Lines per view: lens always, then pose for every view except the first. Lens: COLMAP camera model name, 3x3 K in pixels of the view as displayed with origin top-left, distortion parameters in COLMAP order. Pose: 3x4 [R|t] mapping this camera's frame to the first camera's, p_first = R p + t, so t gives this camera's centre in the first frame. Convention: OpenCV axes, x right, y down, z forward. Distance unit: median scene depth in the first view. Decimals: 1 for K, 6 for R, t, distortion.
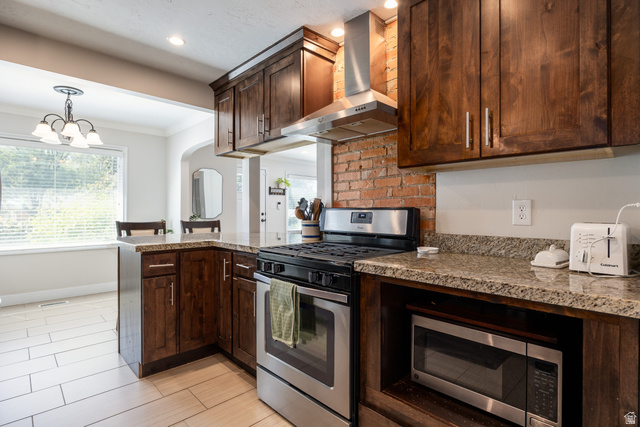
lens RADIAL K [[318.5, 0, 320.0], [0, 318.5, 213.5], [0, 0, 1]] dist [-0.002487, -0.000697]
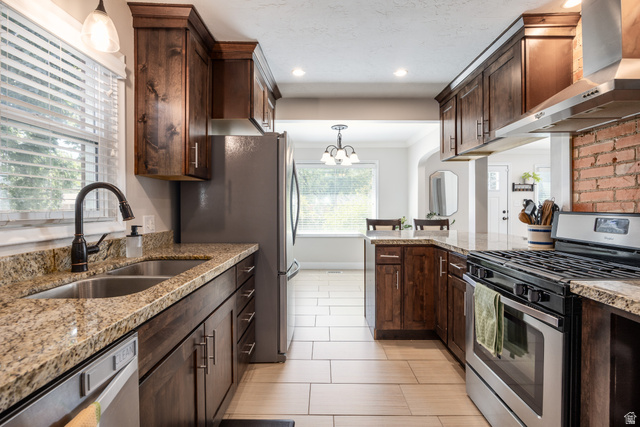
lens RADIAL K [[288.3, 0, 323.6], [0, 288.3, 213.8], [0, 0, 1]] dist [-0.002494, -0.000003]
pose [[0.720324, 0.014817, -0.693479, 0.097359], [-0.002842, 0.999826, 0.018411, -0.023551], [0.693632, -0.011291, 0.720241, 0.000249]]
